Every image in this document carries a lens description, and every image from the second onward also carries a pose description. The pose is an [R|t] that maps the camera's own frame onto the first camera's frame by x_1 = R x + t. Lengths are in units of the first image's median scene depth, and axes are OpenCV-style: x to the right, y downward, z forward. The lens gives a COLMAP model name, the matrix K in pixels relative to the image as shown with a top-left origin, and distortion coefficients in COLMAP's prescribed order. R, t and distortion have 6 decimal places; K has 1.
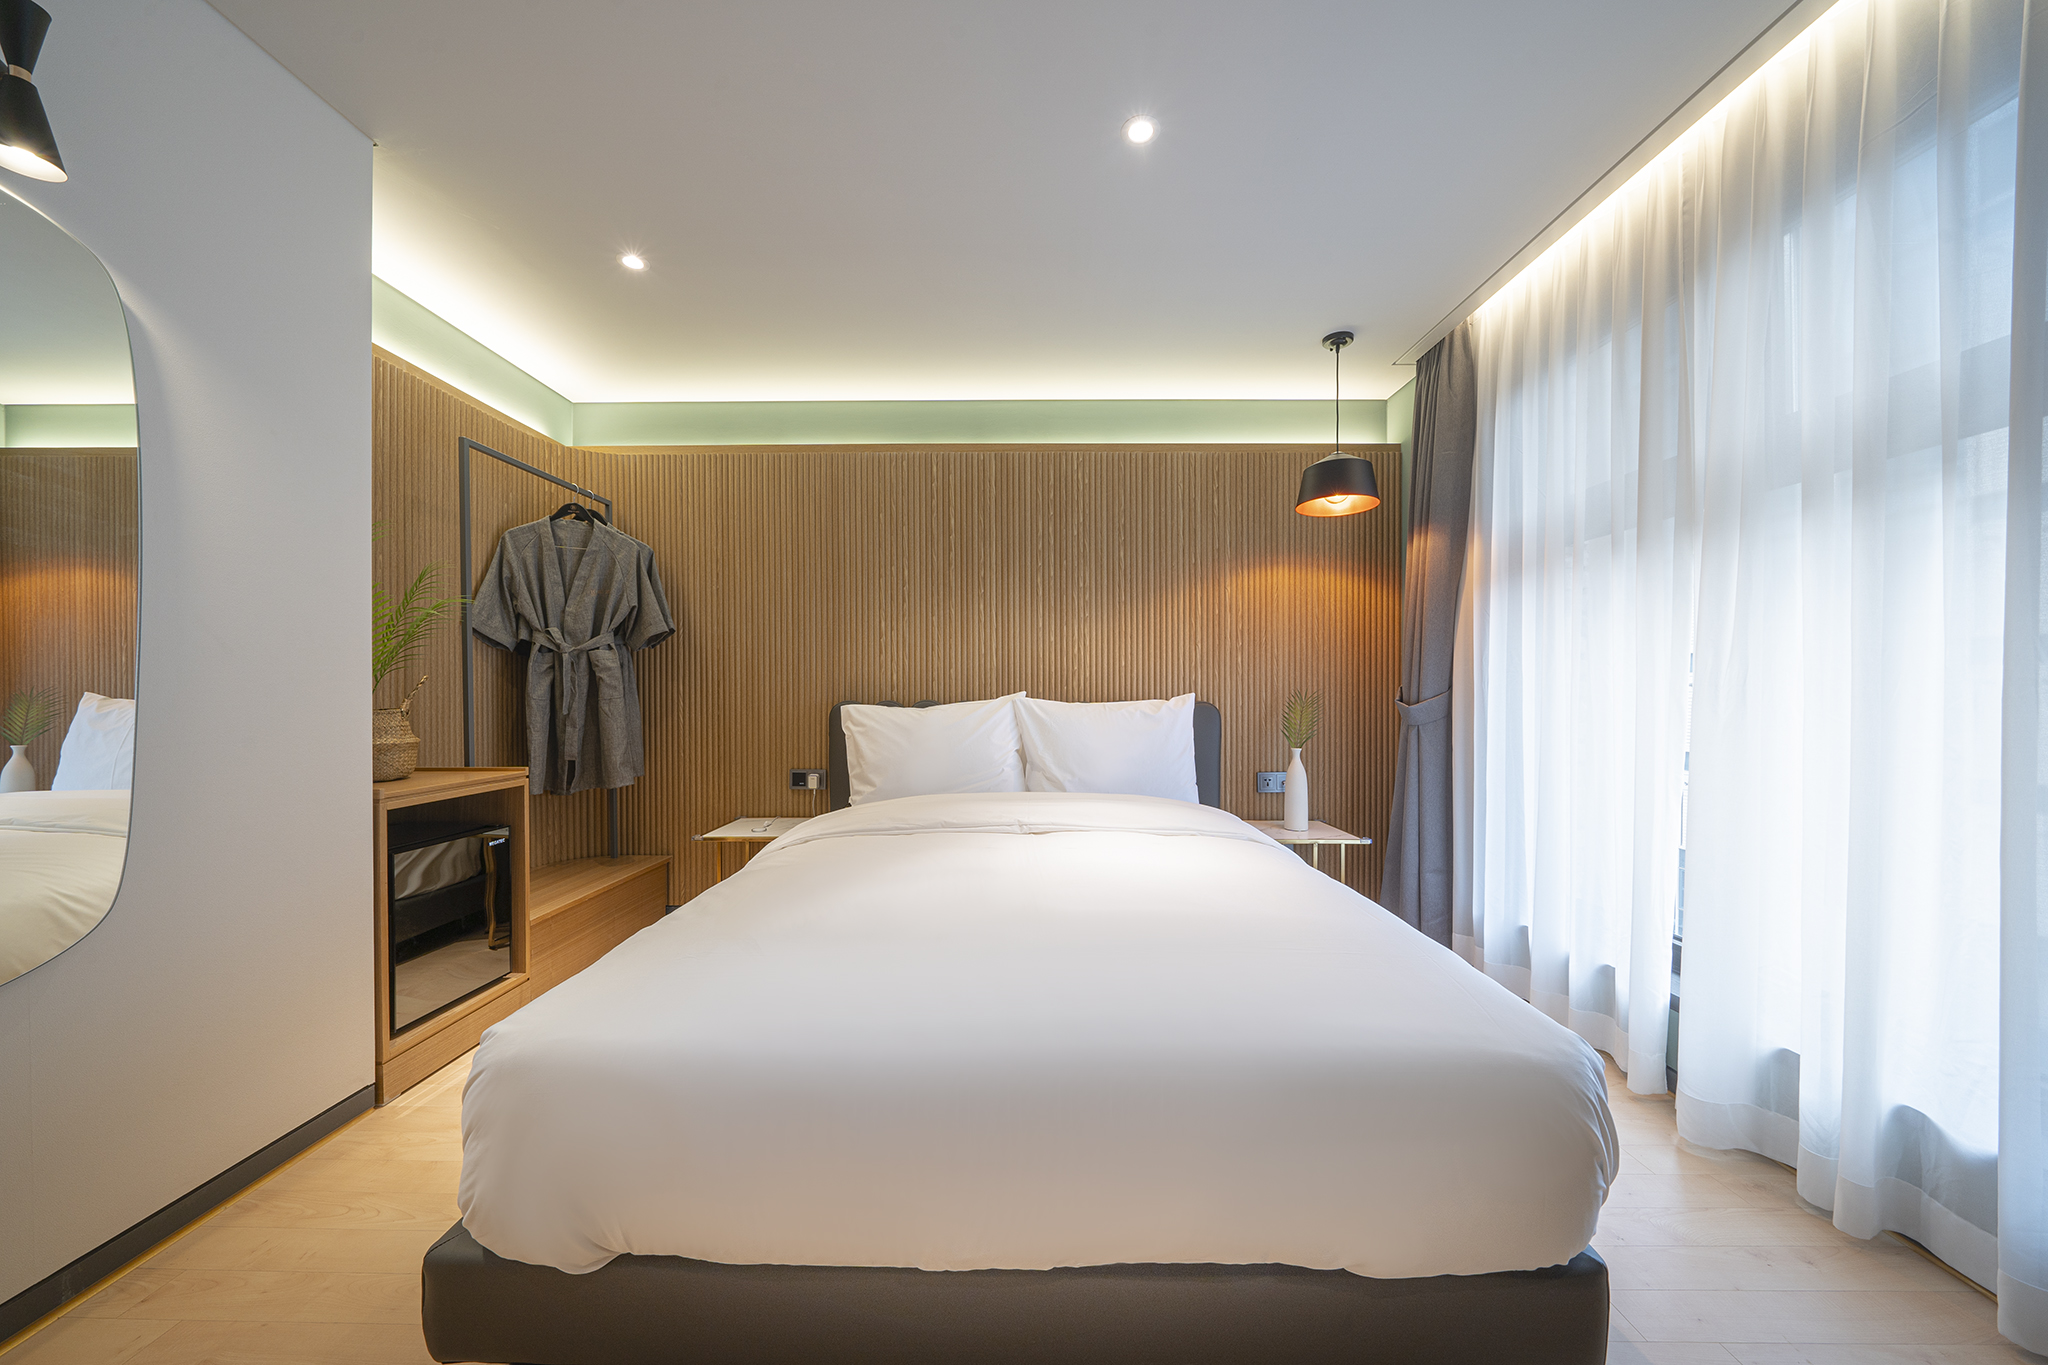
lens RADIAL K [[716.2, 0, 1013.8], [0, 716.2, 675.9], [0, 0, 1]] dist [-0.000226, -0.000093]
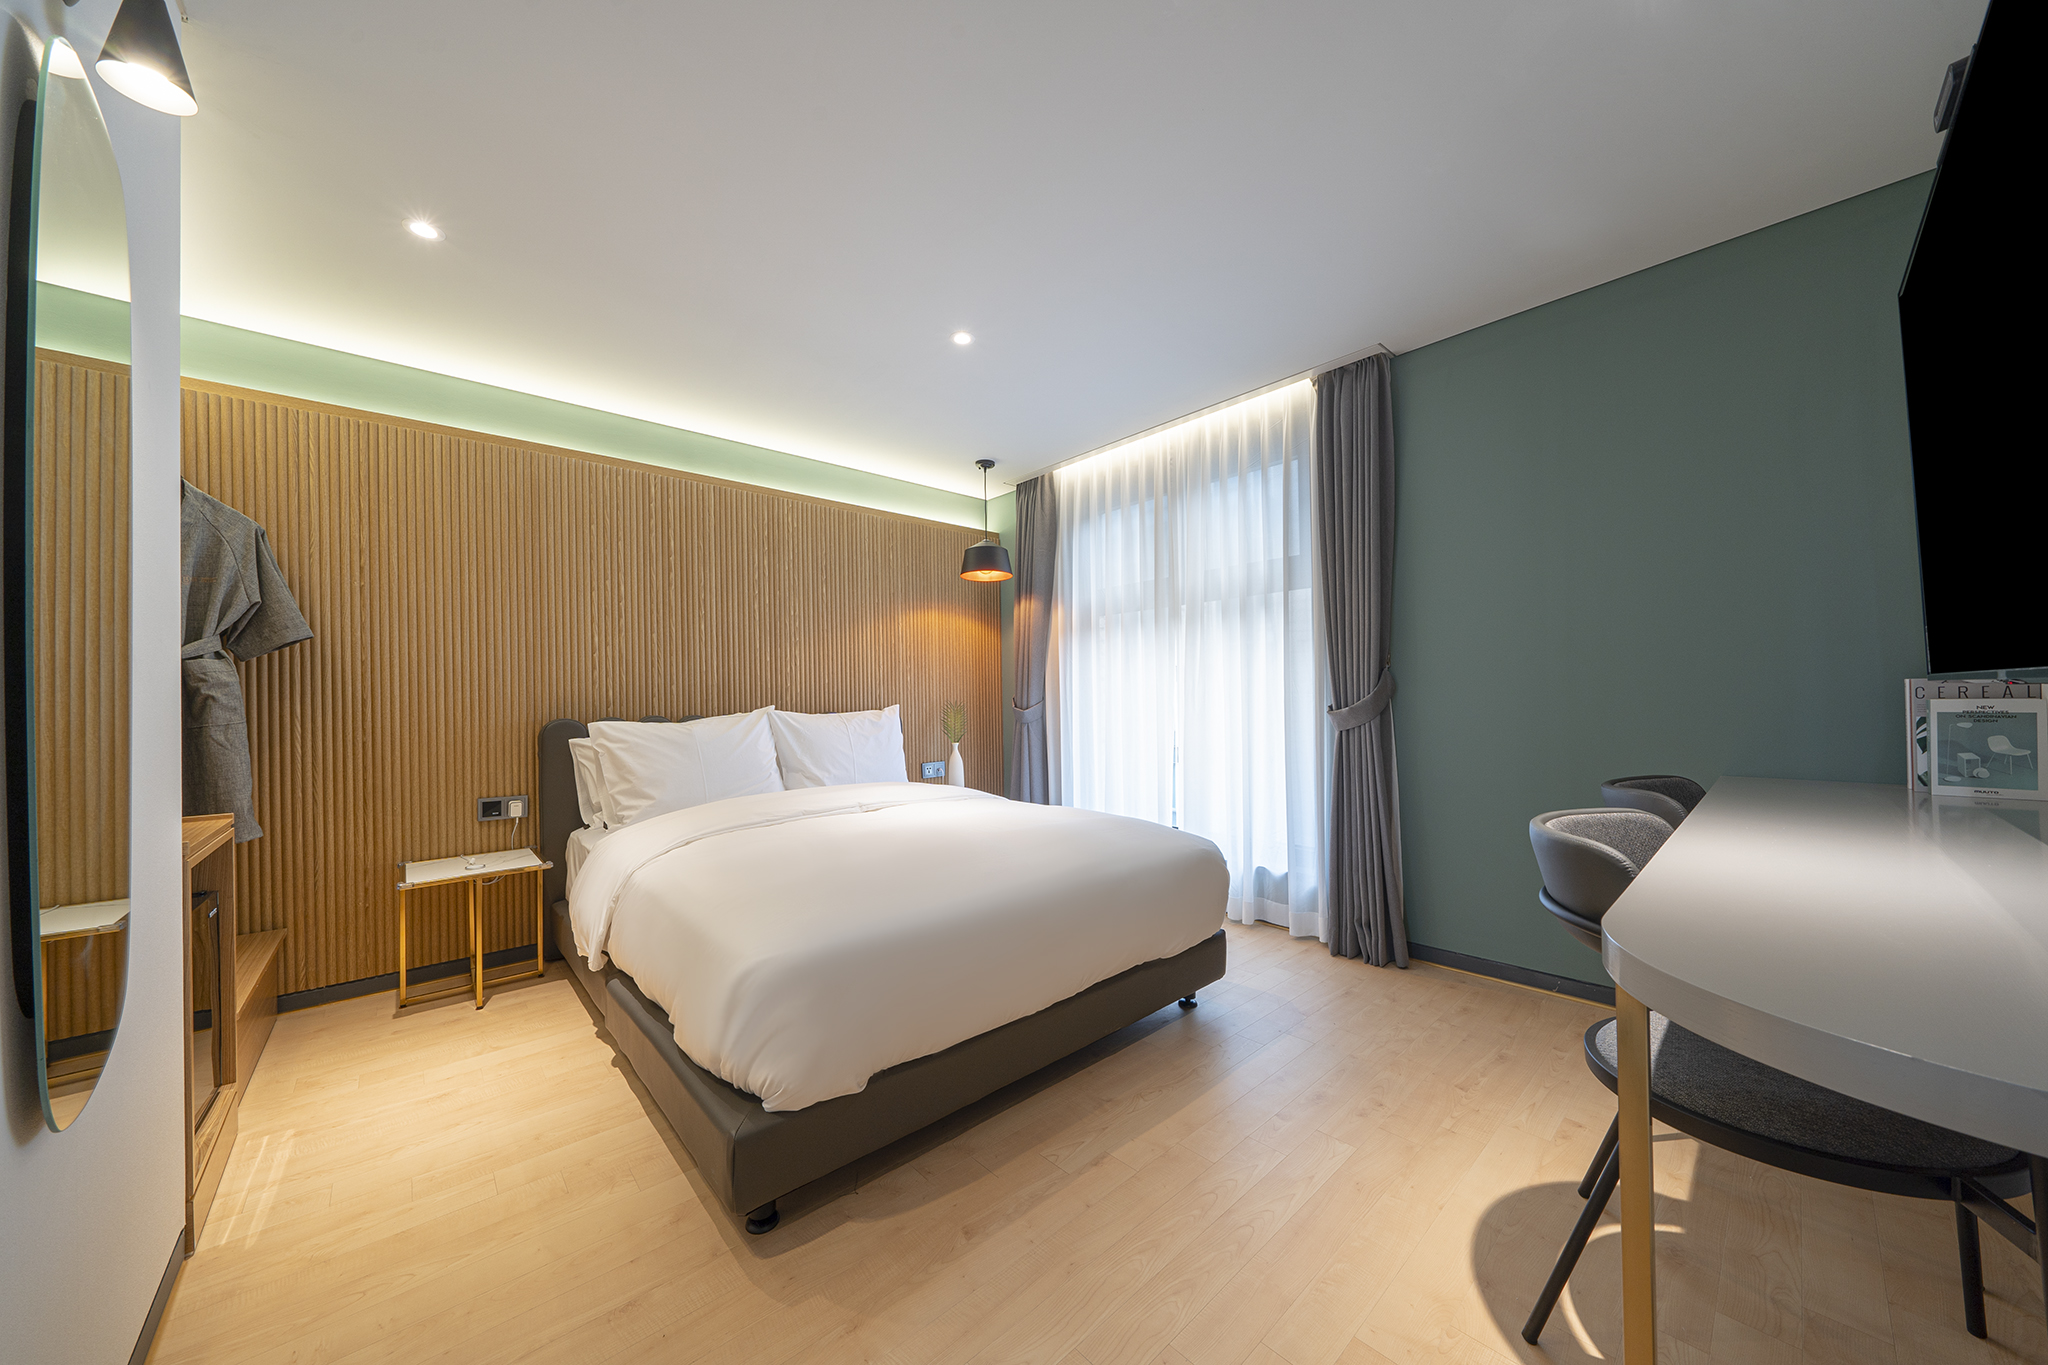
lens RADIAL K [[716.2, 0, 1013.8], [0, 716.2, 675.9], [0, 0, 1]] dist [-0.000226, -0.000093]
pose [[0.734804, 0.011056, 0.678189, -0.481648], [0.002997, 0.999804, -0.019545, -0.001869], [-0.678273, 0.016394, 0.734627, -0.111019]]
